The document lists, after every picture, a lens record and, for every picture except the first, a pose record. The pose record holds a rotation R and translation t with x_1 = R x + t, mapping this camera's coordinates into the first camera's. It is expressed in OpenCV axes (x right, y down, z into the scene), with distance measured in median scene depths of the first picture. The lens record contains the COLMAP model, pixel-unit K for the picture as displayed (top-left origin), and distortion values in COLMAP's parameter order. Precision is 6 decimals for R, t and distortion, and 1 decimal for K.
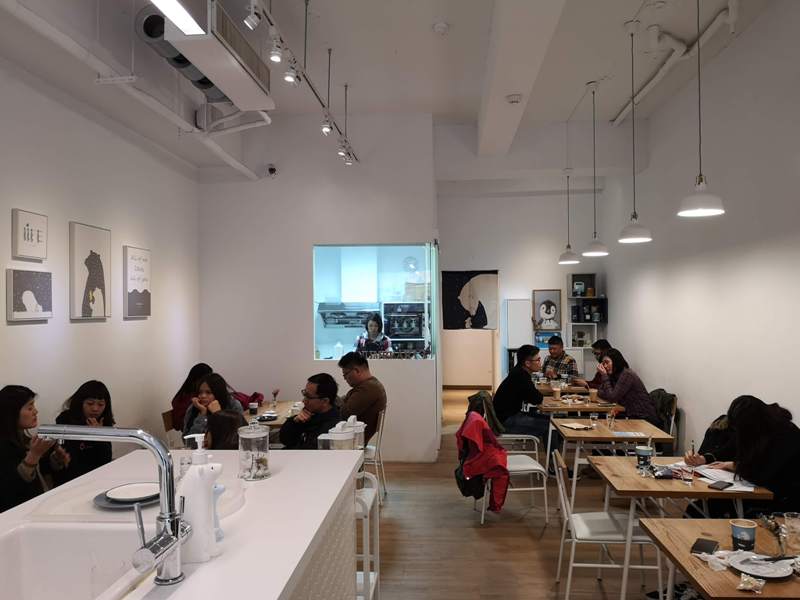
lens RADIAL K [[634.1, 0, 400.1], [0, 634.1, 296.9], [0, 0, 1]] dist [0.007212, 0.005036]
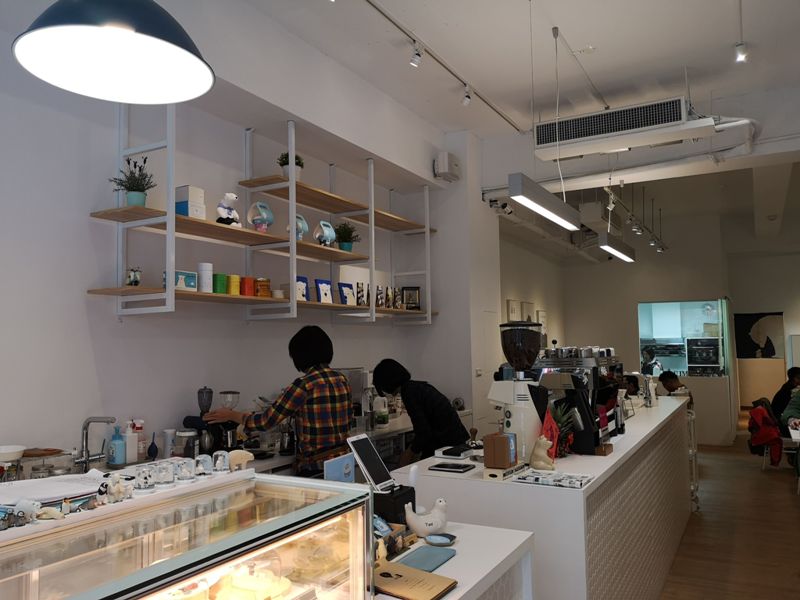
lens RADIAL K [[634.1, 0, 400.2], [0, 634.1, 304.0], [0, 0, 1]] dist [0.007212, 0.005036]
pose [[0.906336, -0.031229, -0.421403, -0.005744], [0.013507, 0.998897, -0.044974, -0.011955], [0.422342, 0.035070, 0.905758, -0.533232]]
